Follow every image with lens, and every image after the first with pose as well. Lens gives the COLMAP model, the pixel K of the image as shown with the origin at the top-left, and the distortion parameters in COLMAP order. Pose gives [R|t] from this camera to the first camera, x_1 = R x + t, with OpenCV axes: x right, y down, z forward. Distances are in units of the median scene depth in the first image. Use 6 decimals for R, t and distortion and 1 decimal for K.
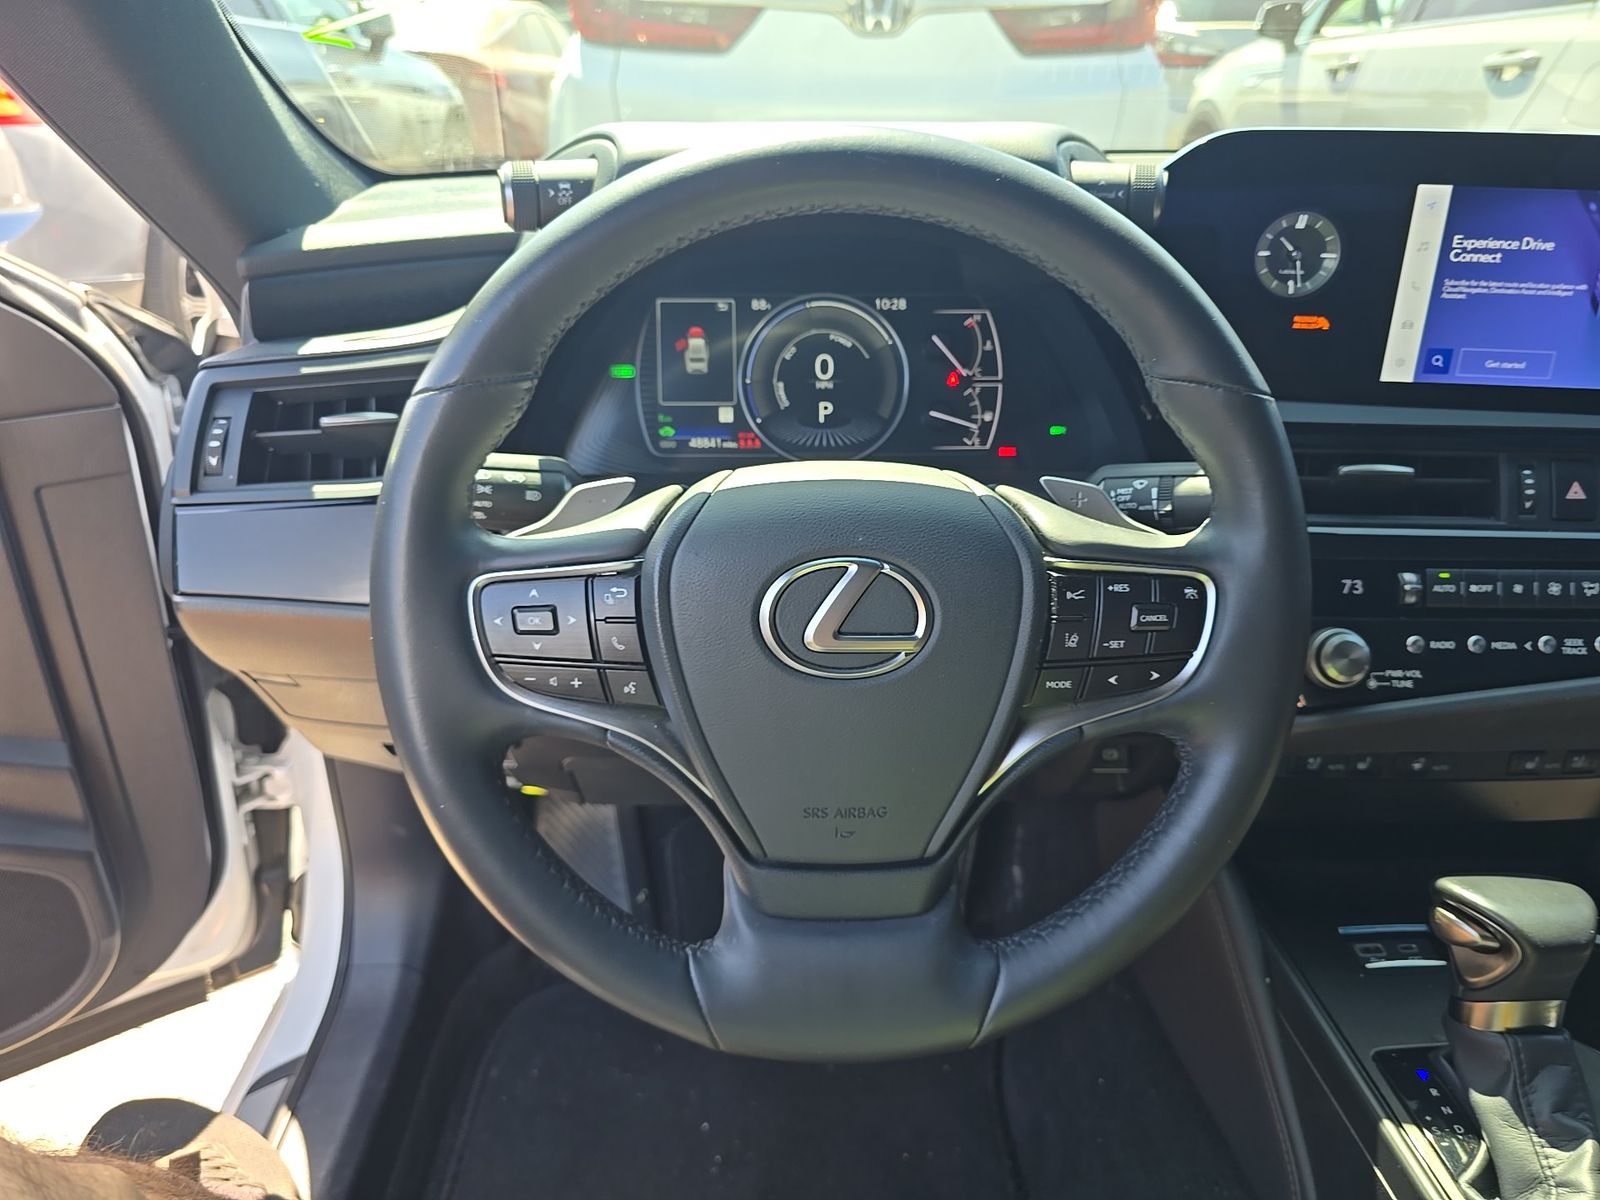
lens RADIAL K [[1069.7, 0, 807.8], [0, 1069.7, 598.6], [0, 0, 1]] dist [0.030686, -0.039151]
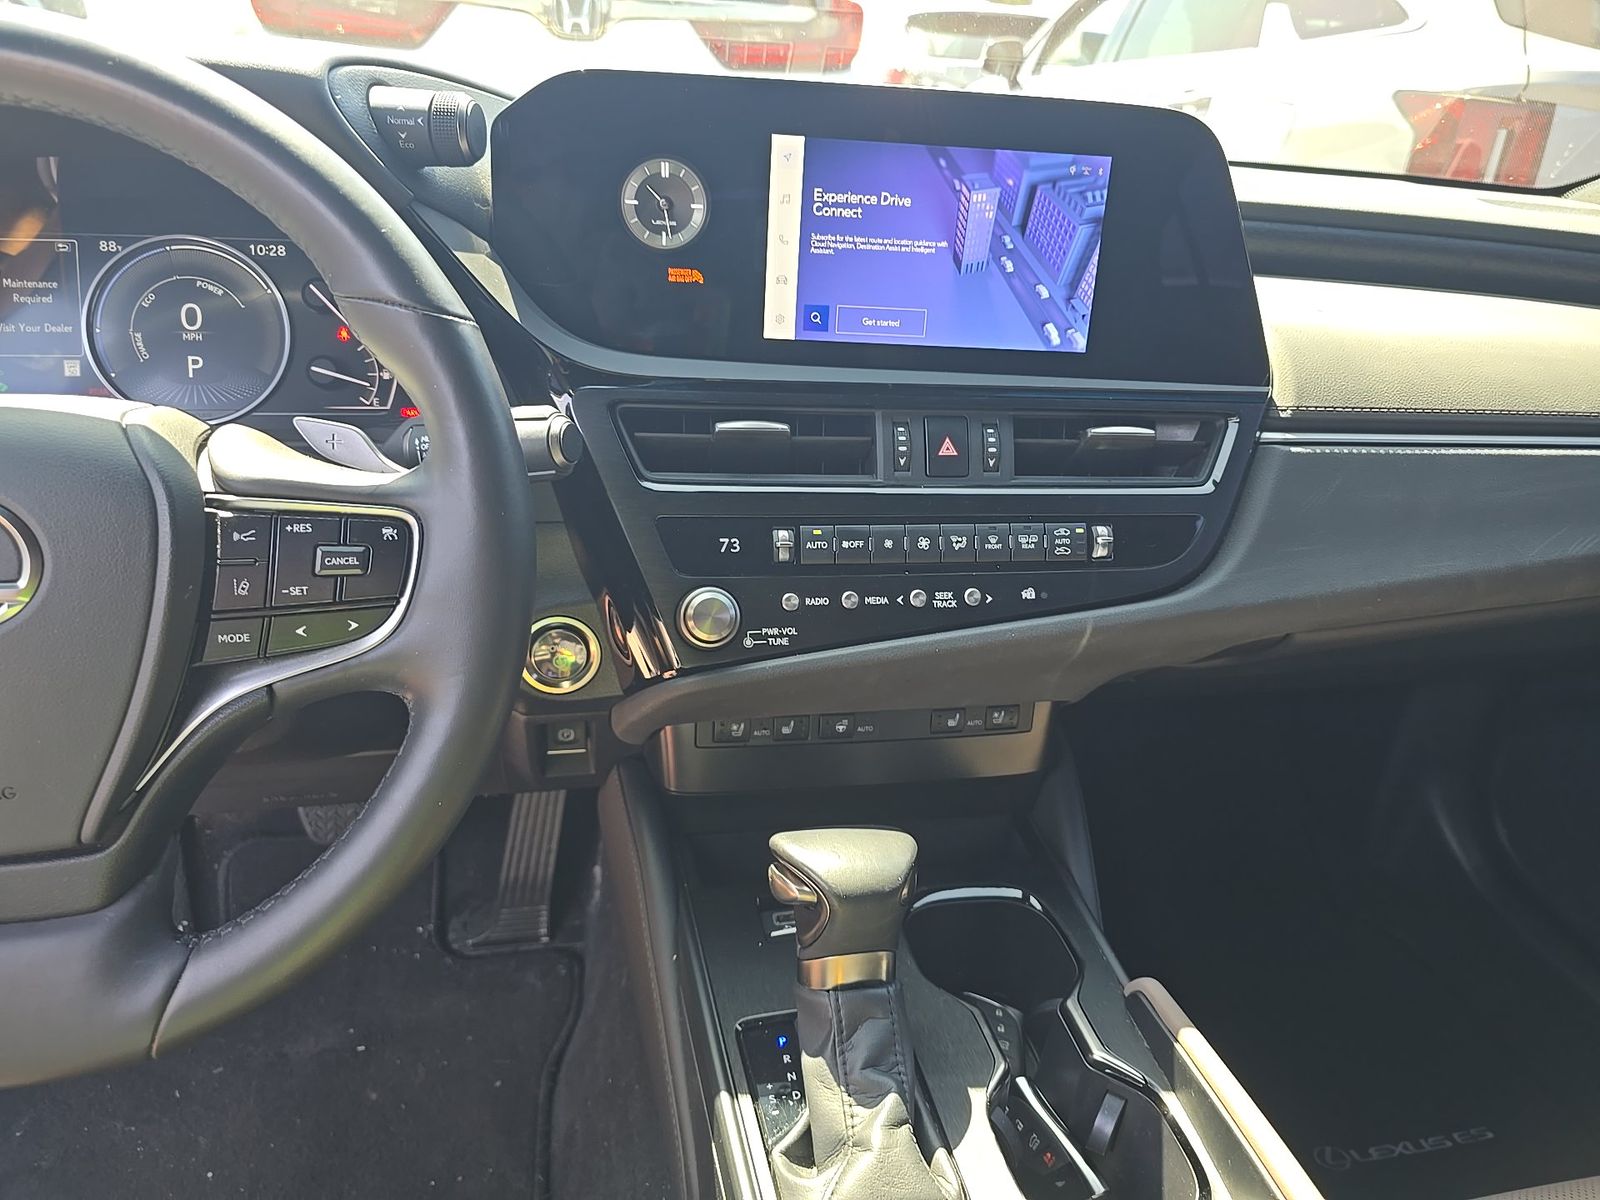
lens RADIAL K [[1048.8, 0, 797.5], [0, 1048.8, 604.9], [0, 0, 1]] dist [0.061560, -0.075932]
pose [[0.987344, -0.025166, 0.156583, 0.420146], [0.027209, 0.999570, -0.010919, 0.056384], [-0.156241, 0.015041, 0.987604, 0.044322]]
